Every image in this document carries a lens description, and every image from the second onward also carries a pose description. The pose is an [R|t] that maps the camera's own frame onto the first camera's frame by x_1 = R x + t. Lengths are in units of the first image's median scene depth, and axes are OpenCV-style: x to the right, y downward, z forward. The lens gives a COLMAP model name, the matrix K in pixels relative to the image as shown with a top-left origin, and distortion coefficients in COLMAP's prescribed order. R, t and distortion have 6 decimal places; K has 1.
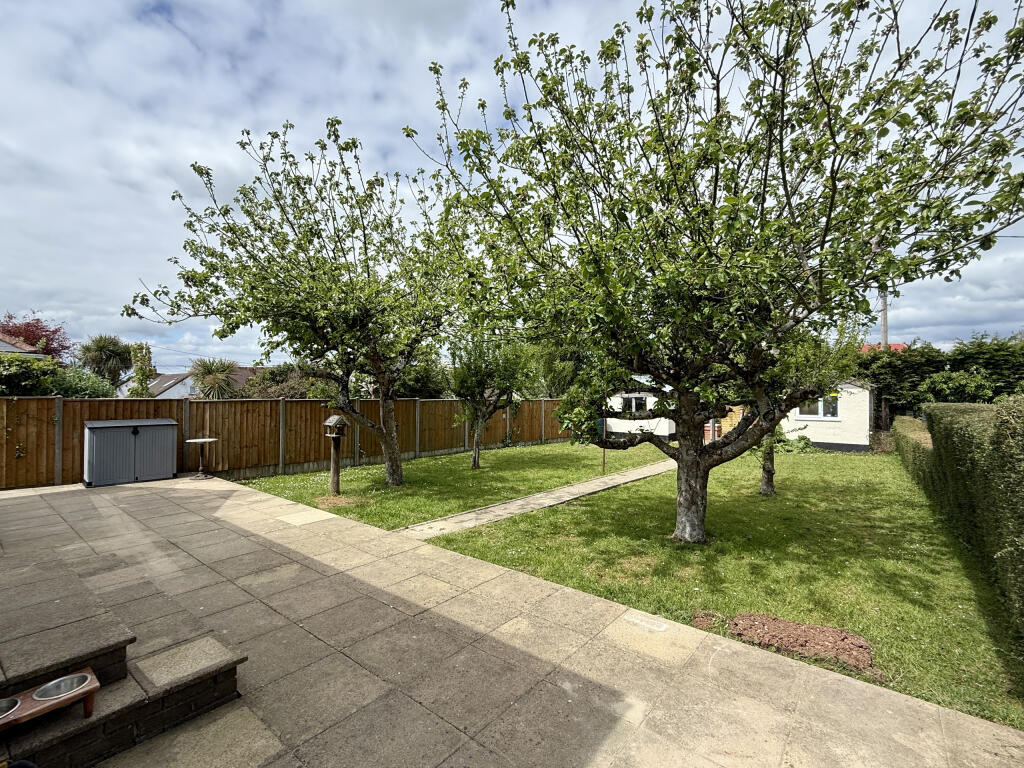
lens RADIAL K [[461.8, 0, 510.7], [0, 461.8, 386.6], [0, 0, 1]] dist [0.004219, -0.000758]
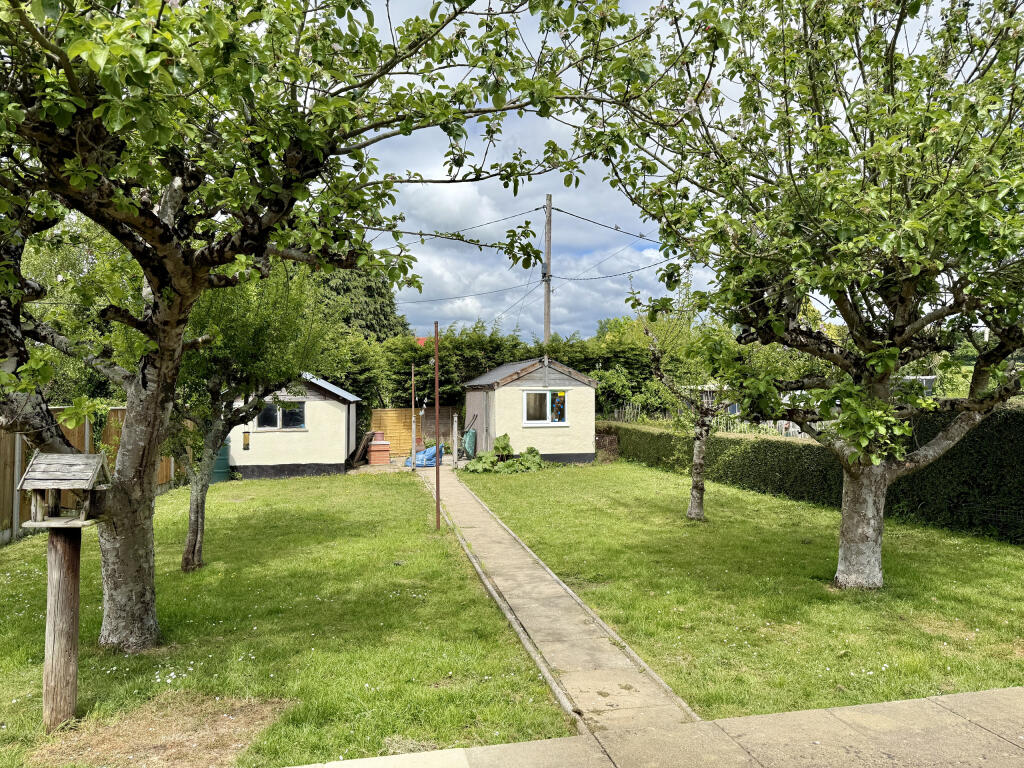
lens RADIAL K [[715.1, 0, 517.3], [0, 715.1, 383.7], [0, 0, 1]] dist [0.052531, -0.058953]
pose [[0.617792, 0.010629, 0.786270, -0.762791], [-0.005361, 0.999942, -0.009305, 0.024603], [-0.786323, 0.001533, 0.617813, 0.659479]]
